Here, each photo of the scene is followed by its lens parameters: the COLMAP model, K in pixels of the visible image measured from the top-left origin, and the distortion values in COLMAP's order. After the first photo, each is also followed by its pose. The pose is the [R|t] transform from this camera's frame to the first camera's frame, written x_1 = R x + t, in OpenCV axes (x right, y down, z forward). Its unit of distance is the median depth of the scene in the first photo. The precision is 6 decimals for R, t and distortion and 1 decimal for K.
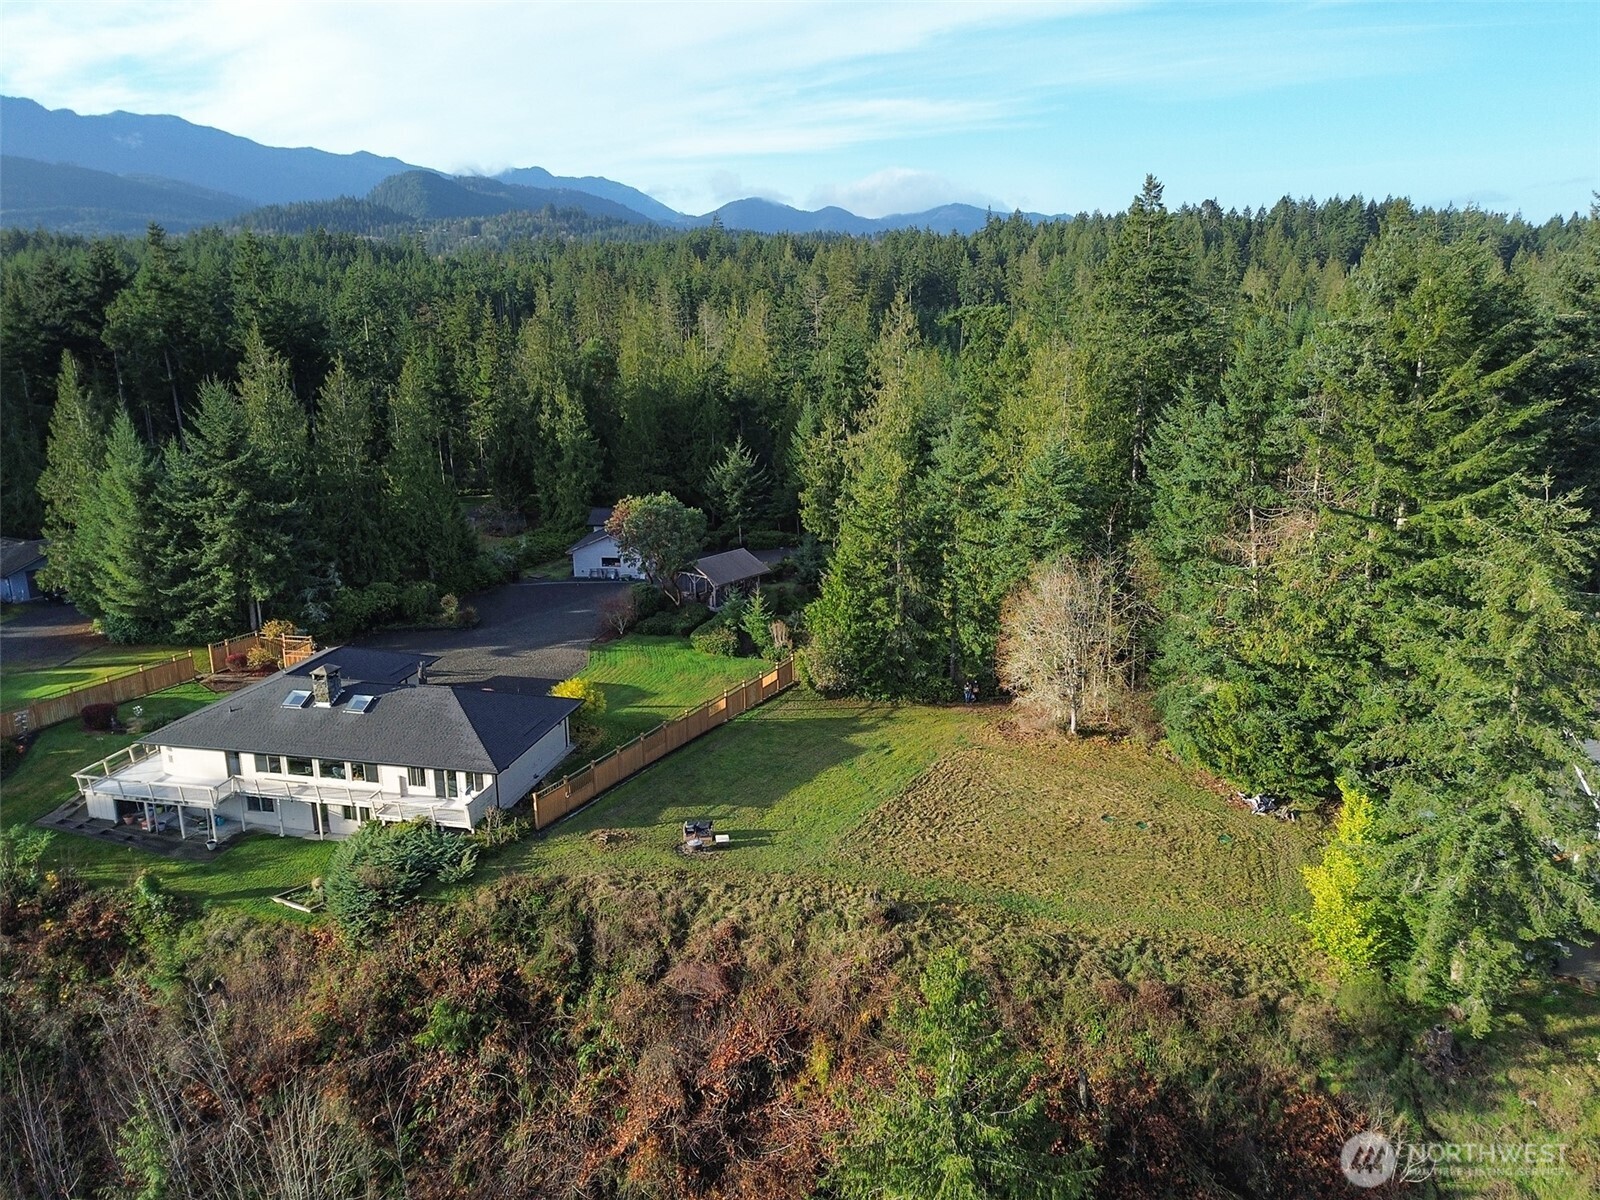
lens RADIAL K [[1128.2, 0, 792.5], [0, 1128.2, 596.1], [0, 0, 1]] dist [0.105394, -0.122757]
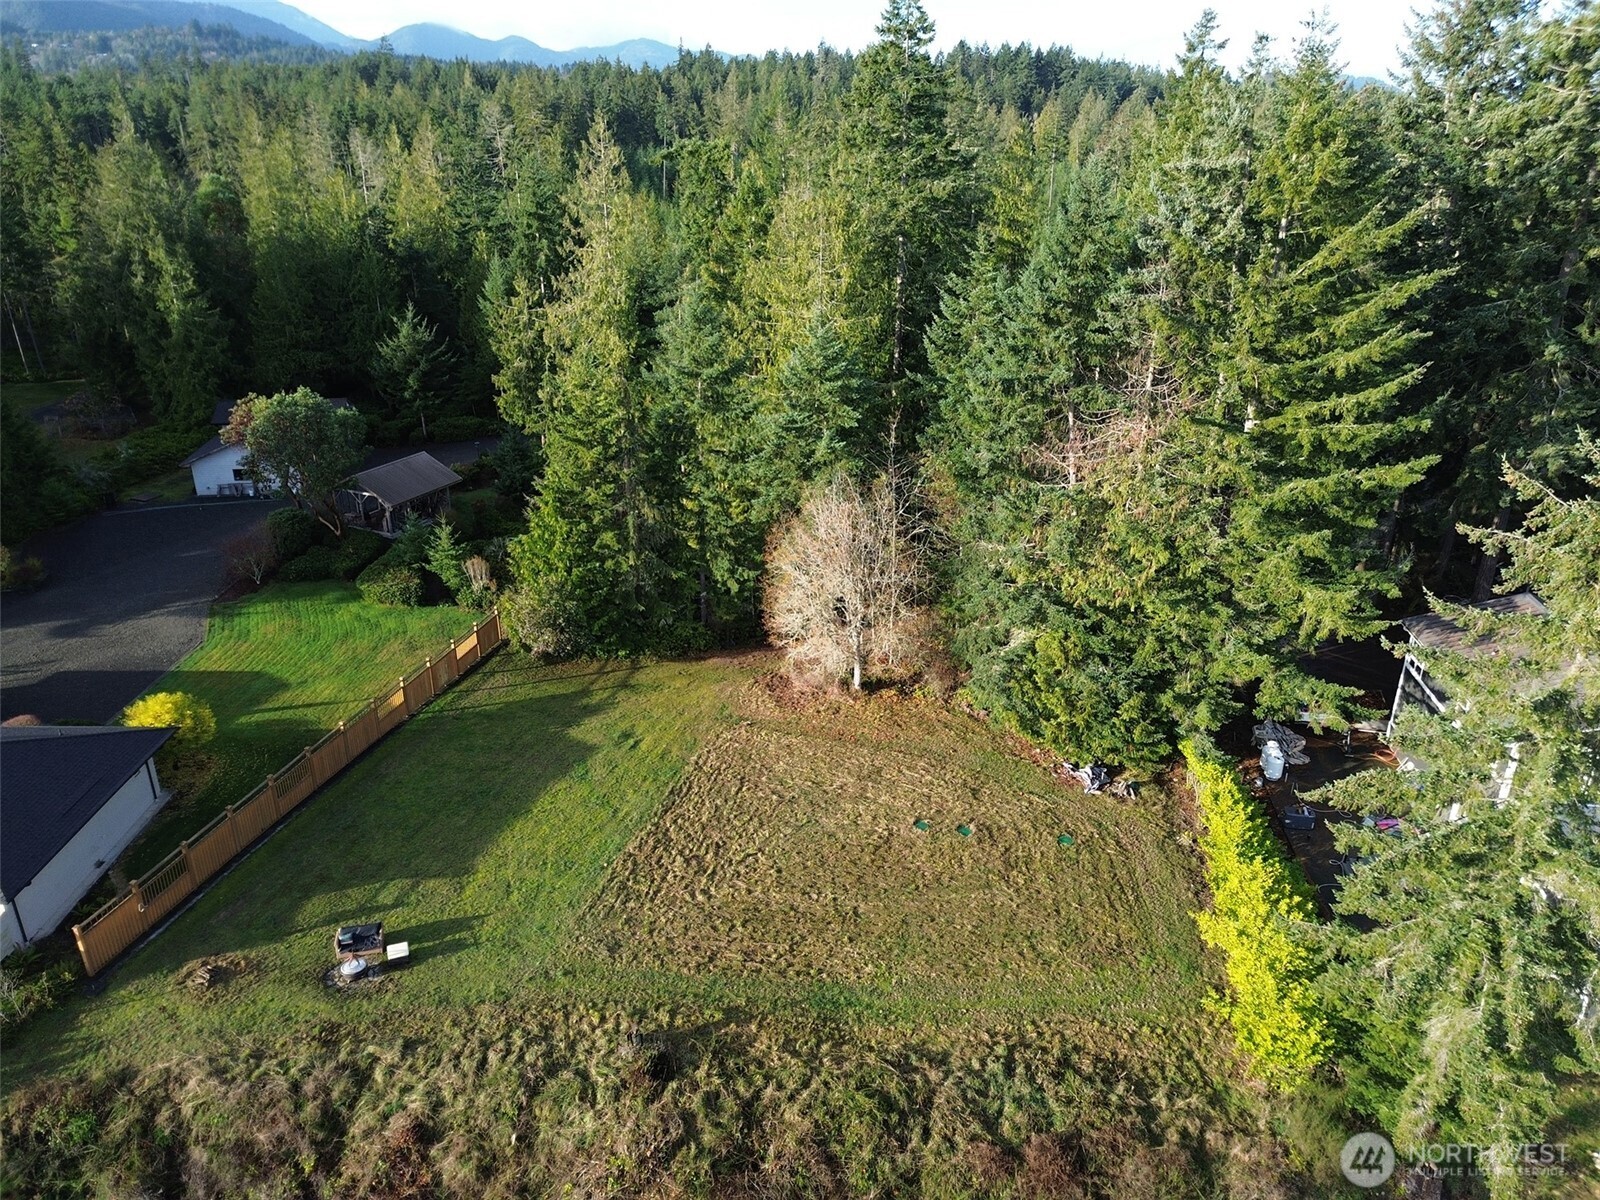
lens RADIAL K [[1128.2, 0, 792.5], [0, 1128.2, 596.1], [0, 0, 1]] dist [0.105394, -0.122757]
pose [[0.968789, -0.080079, 0.234595, 0.019180], [0.049727, 0.989928, 0.132554, -0.062533], [-0.242847, -0.116751, 0.963013, 0.269389]]
